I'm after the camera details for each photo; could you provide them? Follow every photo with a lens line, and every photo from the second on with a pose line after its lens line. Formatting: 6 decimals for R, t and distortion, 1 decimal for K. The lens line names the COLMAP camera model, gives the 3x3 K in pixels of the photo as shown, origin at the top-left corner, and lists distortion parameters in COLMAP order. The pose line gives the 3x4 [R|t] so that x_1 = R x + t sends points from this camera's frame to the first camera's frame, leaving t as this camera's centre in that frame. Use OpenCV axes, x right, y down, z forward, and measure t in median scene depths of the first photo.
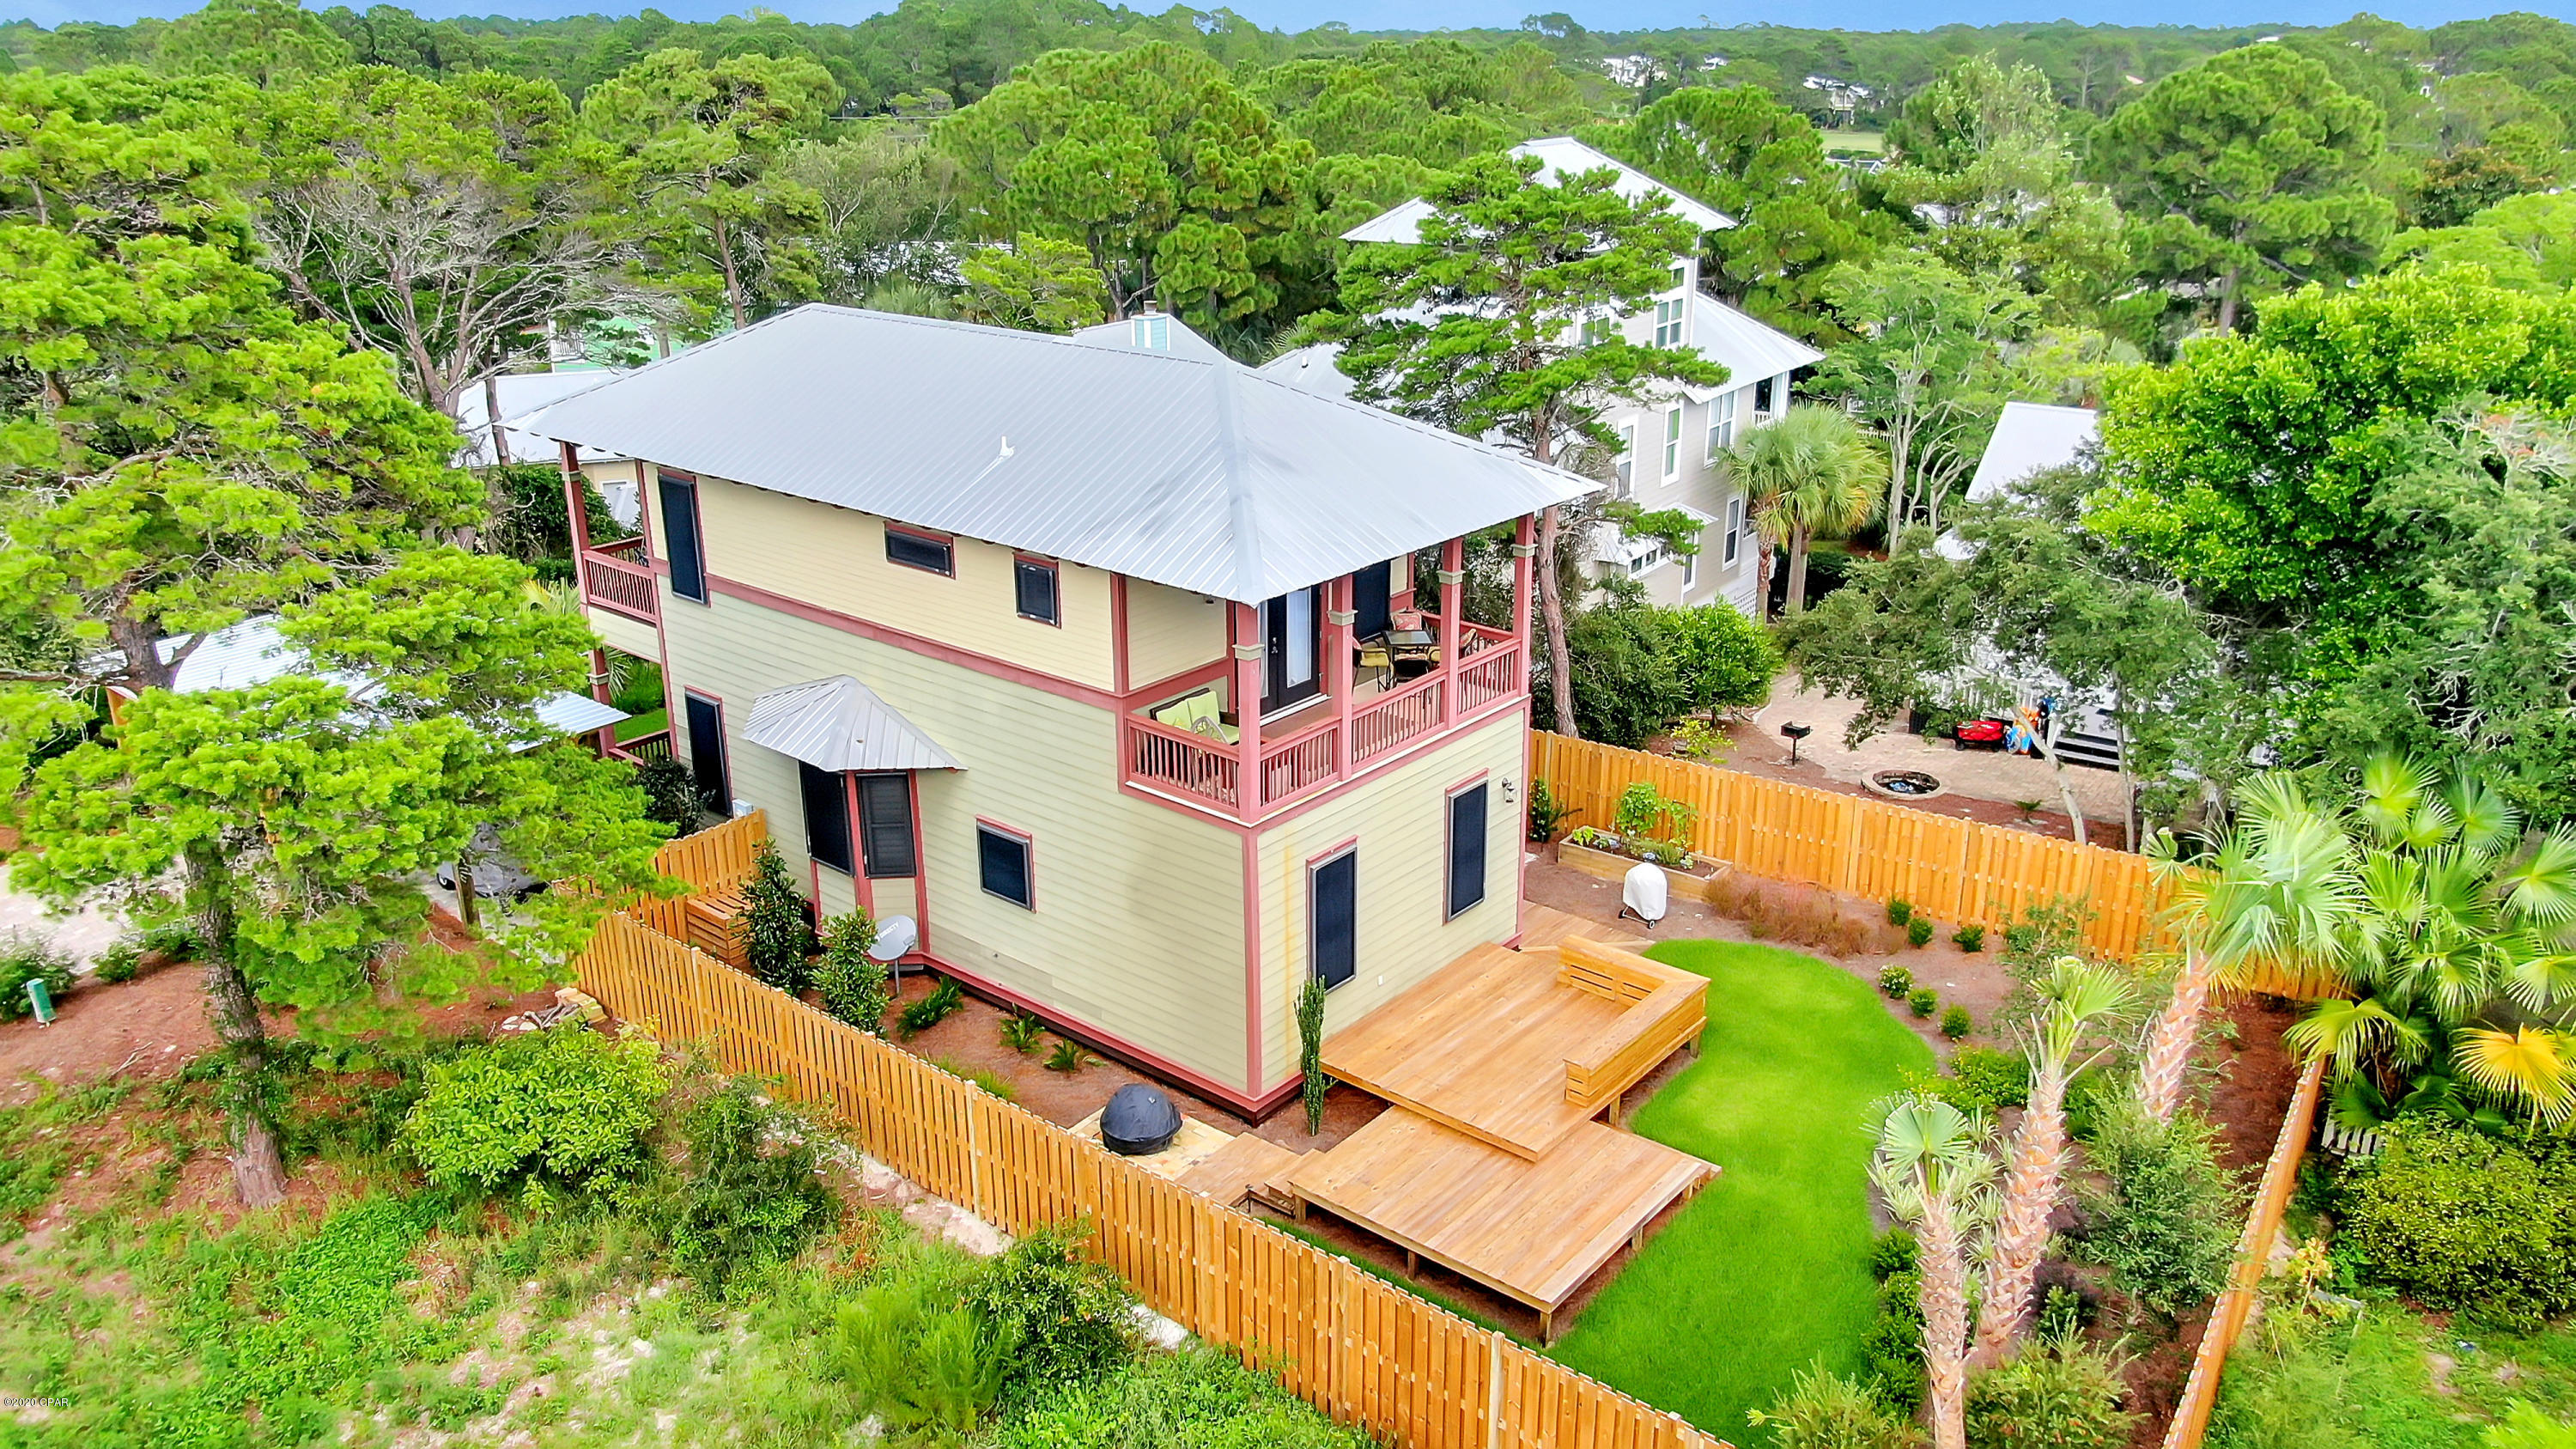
lens RADIAL K [[1865.0, 0, 1265.7], [0, 1865.0, 723.4], [0, 0, 1]] dist [-0.013718, 0.001522]
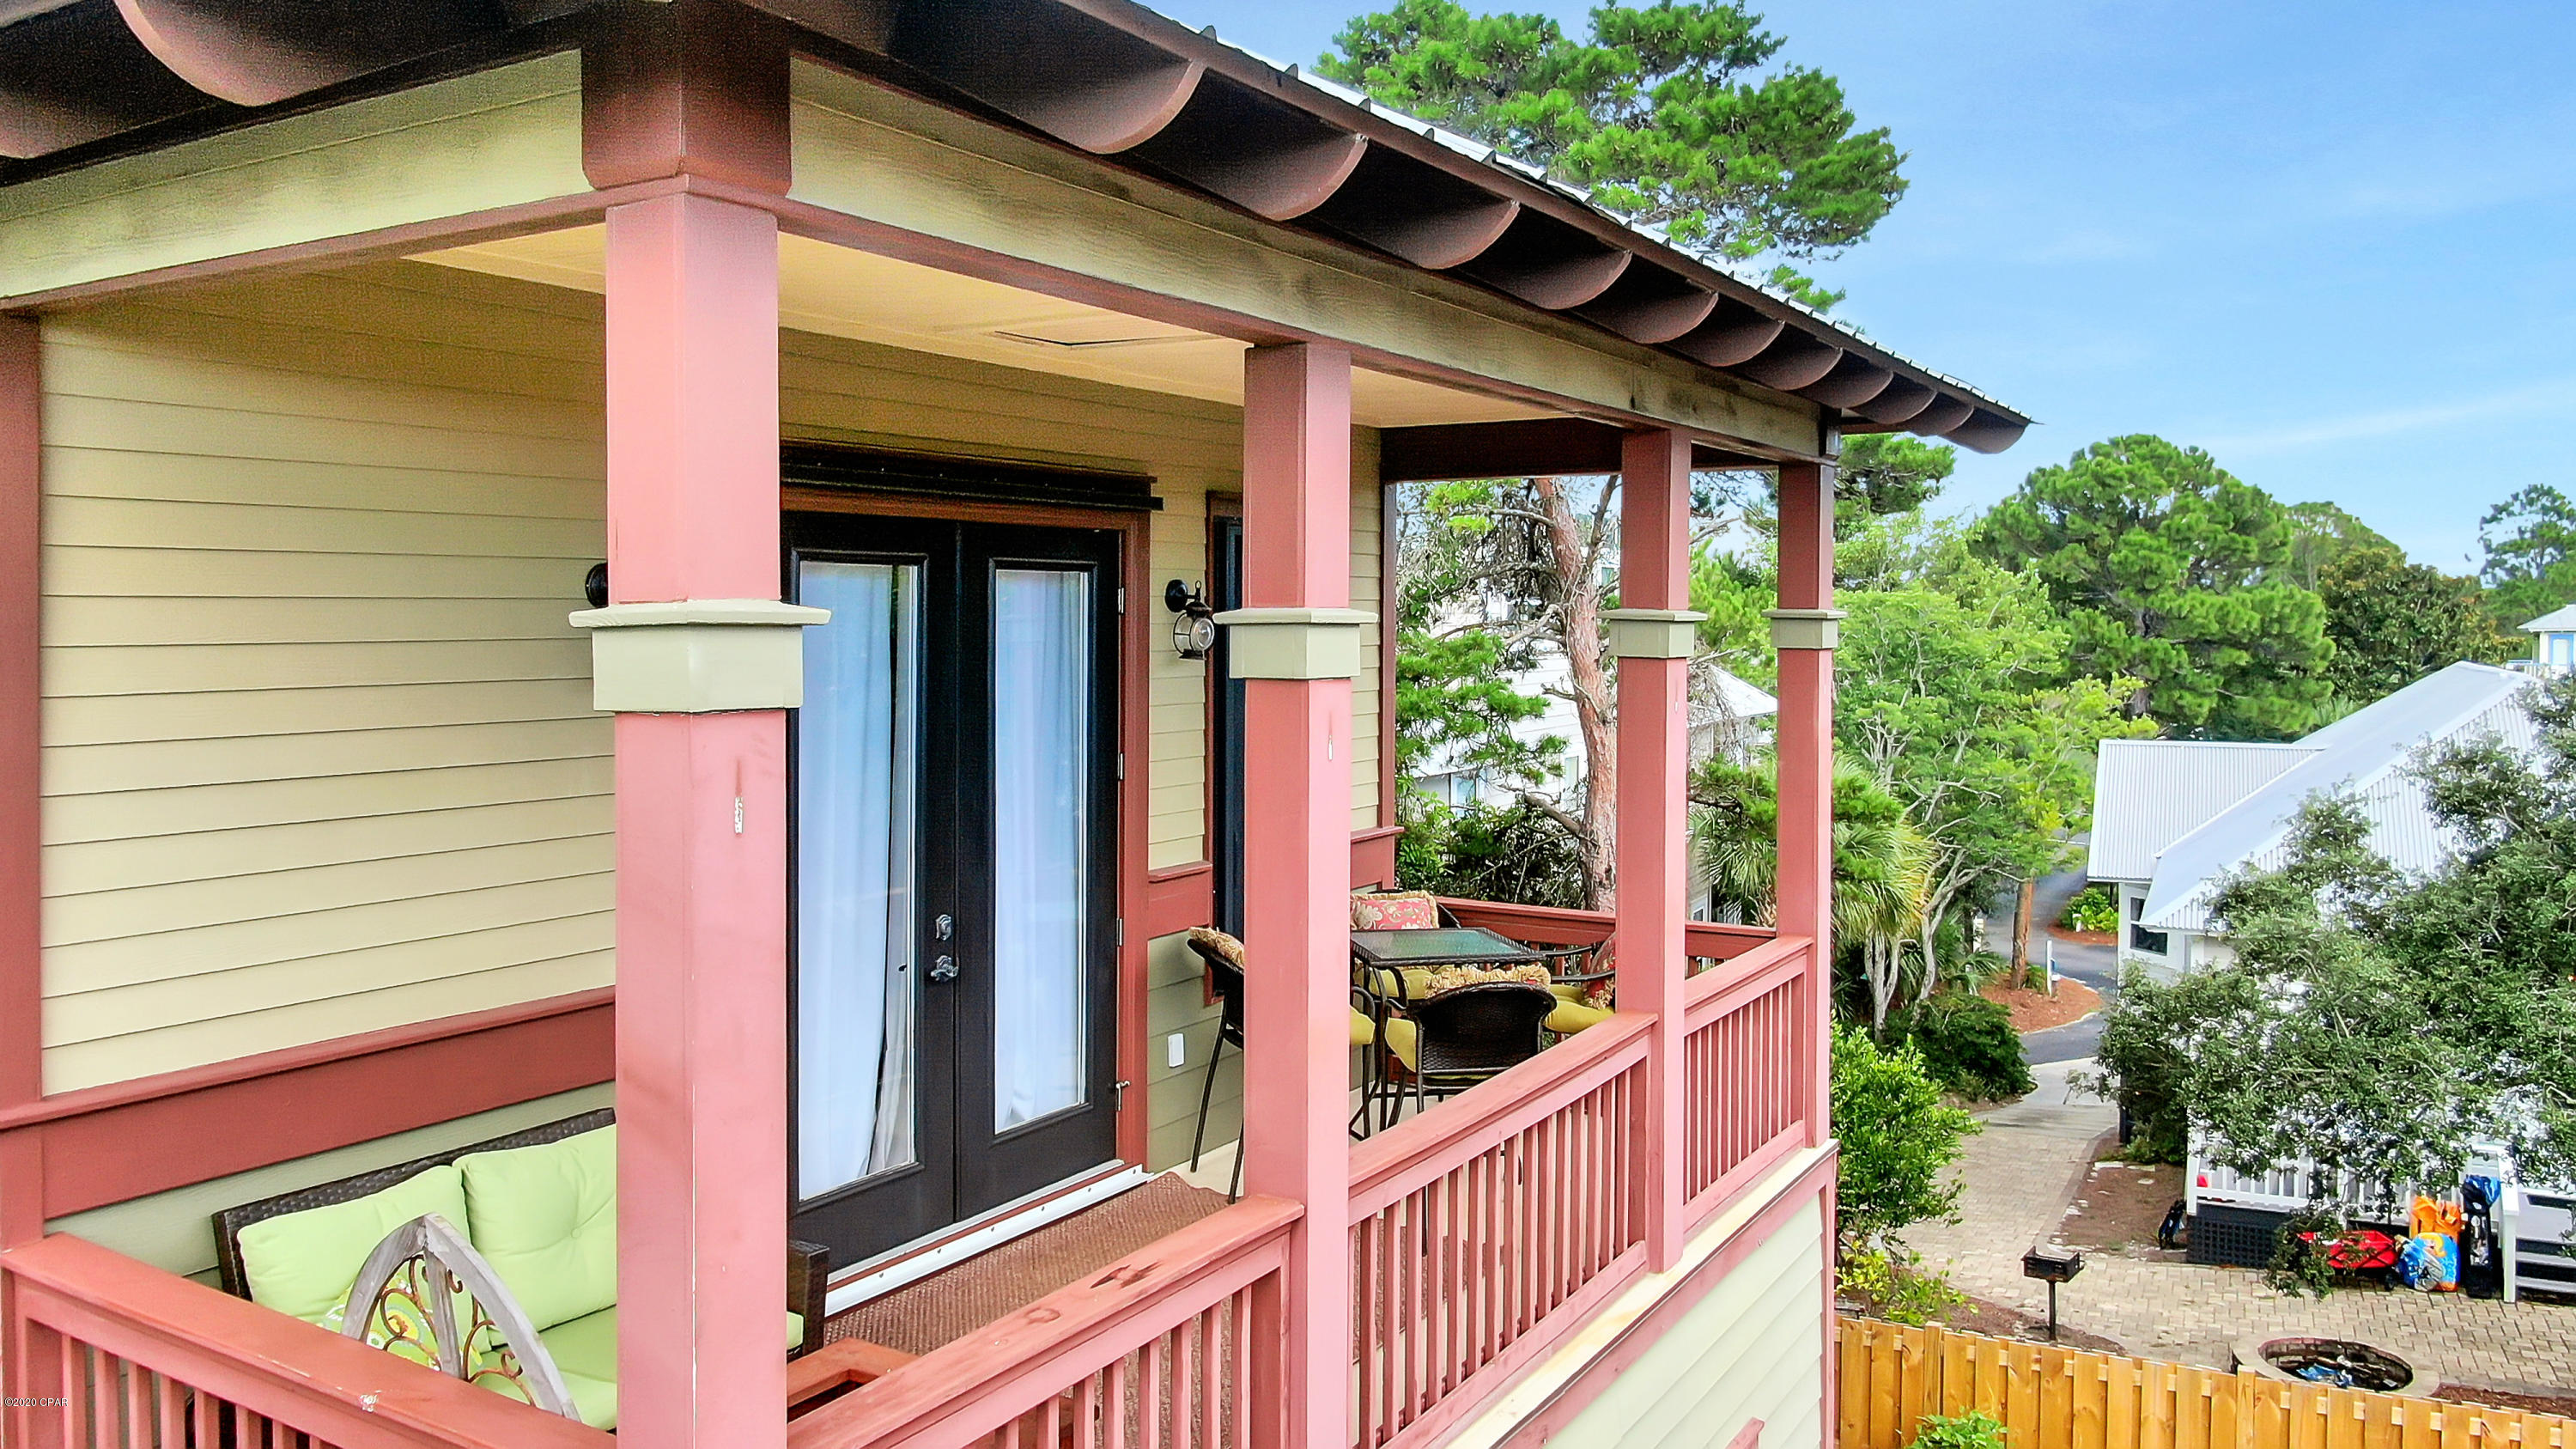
lens RADIAL K [[1865.0, 0, 1265.7], [0, 1865.0, 723.4], [0, 0, 1]] dist [-0.013718, 0.001522]
pose [[0.988541, -0.001996, 0.150940, 0.007242], [0.046839, 0.954616, -0.294132, 0.002026], [-0.143503, 0.297832, 0.943771, 0.513858]]
